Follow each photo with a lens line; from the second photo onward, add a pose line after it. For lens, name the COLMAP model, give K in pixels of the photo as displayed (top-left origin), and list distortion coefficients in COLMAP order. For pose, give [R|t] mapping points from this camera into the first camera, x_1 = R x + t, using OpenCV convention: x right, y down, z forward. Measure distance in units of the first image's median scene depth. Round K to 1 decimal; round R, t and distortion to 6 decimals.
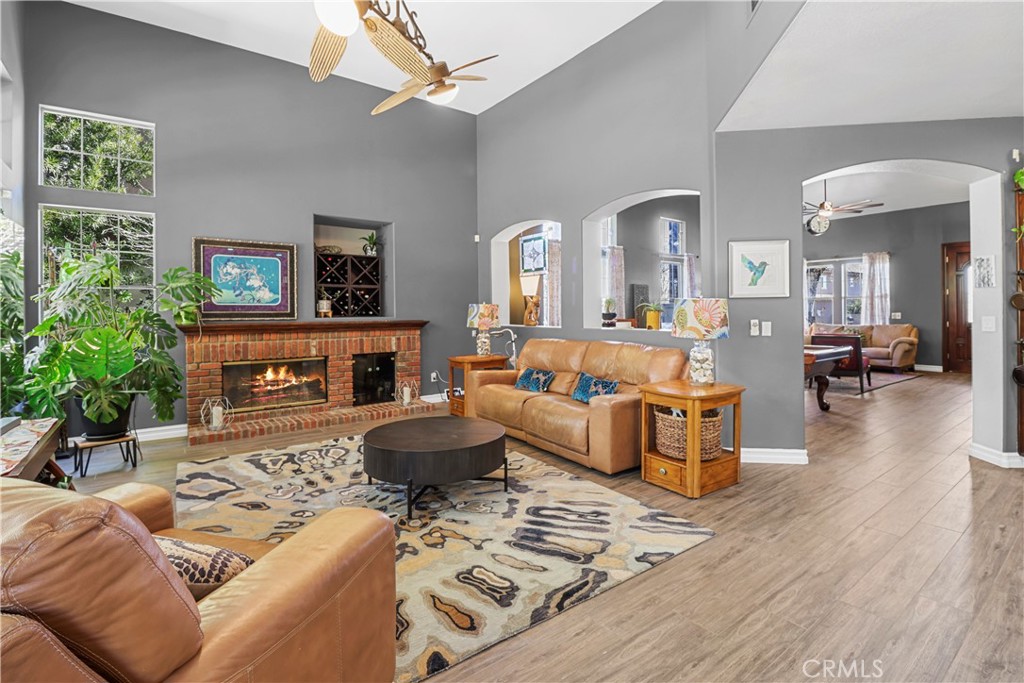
lens RADIAL K [[476.3, 0, 521.3], [0, 476.3, 315.7], [0, 0, 1]] dist [-0.005091, -0.001326]
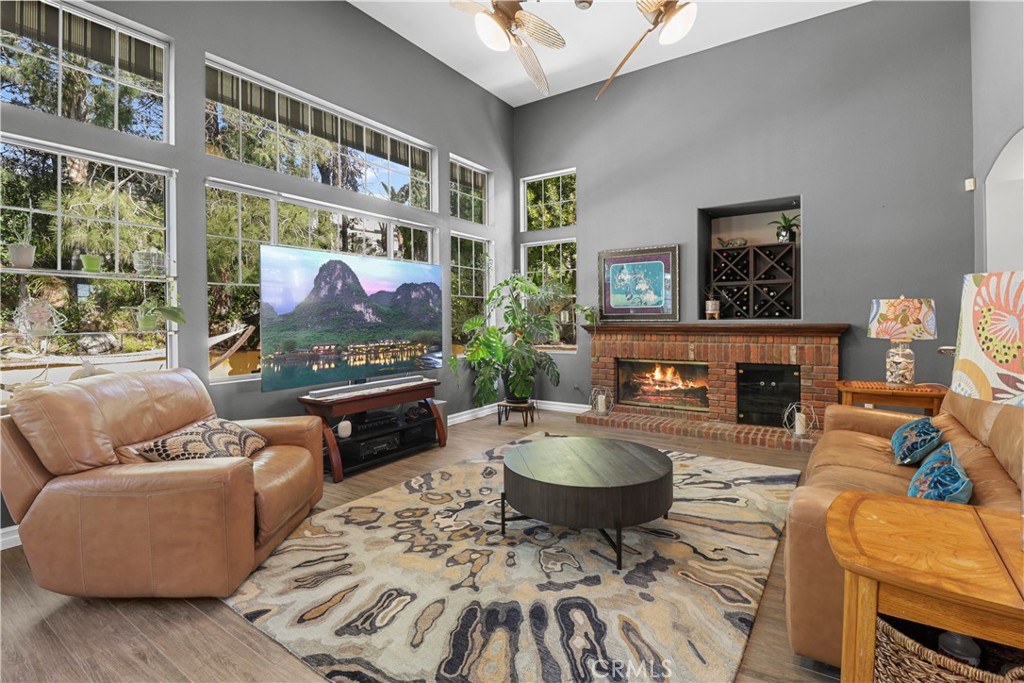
lens RADIAL K [[475.3, 0, 521.3], [0, 475.3, 324.9], [0, 0, 1]] dist [0.000220, -0.012750]
pose [[0.329439, 0.019340, -0.943979, 0.394027], [-0.000389, 0.999793, 0.020348, -0.004911], [0.944177, -0.006337, 0.329378, 0.430724]]
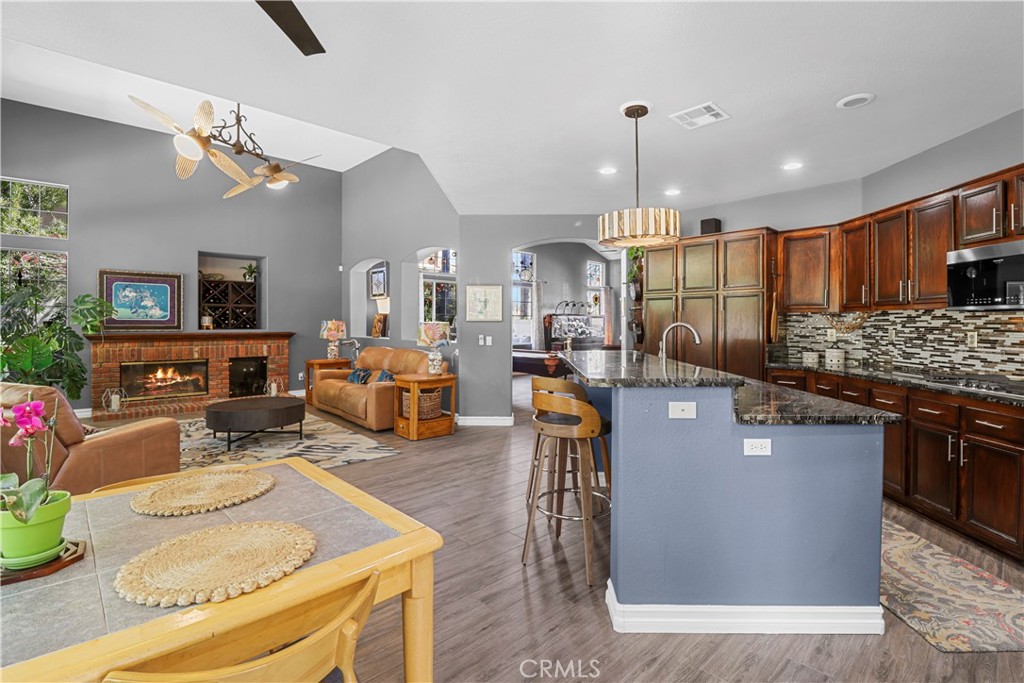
lens RADIAL K [[475.3, 0, 521.3], [0, 475.3, 324.9], [0, 0, 1]] dist [0.000220, -0.012750]
pose [[0.993466, 0.011467, 0.113553, 0.358787], [-0.011139, 0.999932, -0.003518, -0.017084], [-0.113585, 0.002231, 0.993526, -0.473923]]
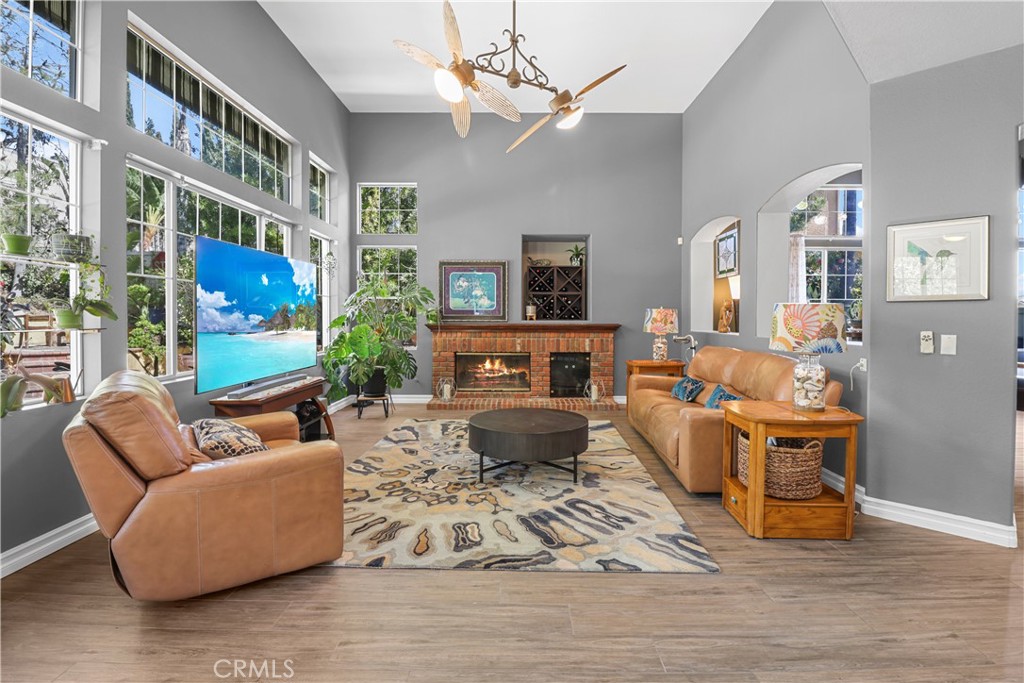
lens RADIAL K [[475.3, 0, 521.3], [0, 475.3, 324.9], [0, 0, 1]] dist [0.000220, -0.012750]
pose [[0.794797, 0.020351, -0.606534, 0.352841], [-0.013687, 0.999784, 0.015610, -0.003173], [0.606721, -0.004105, 0.794905, 0.046068]]
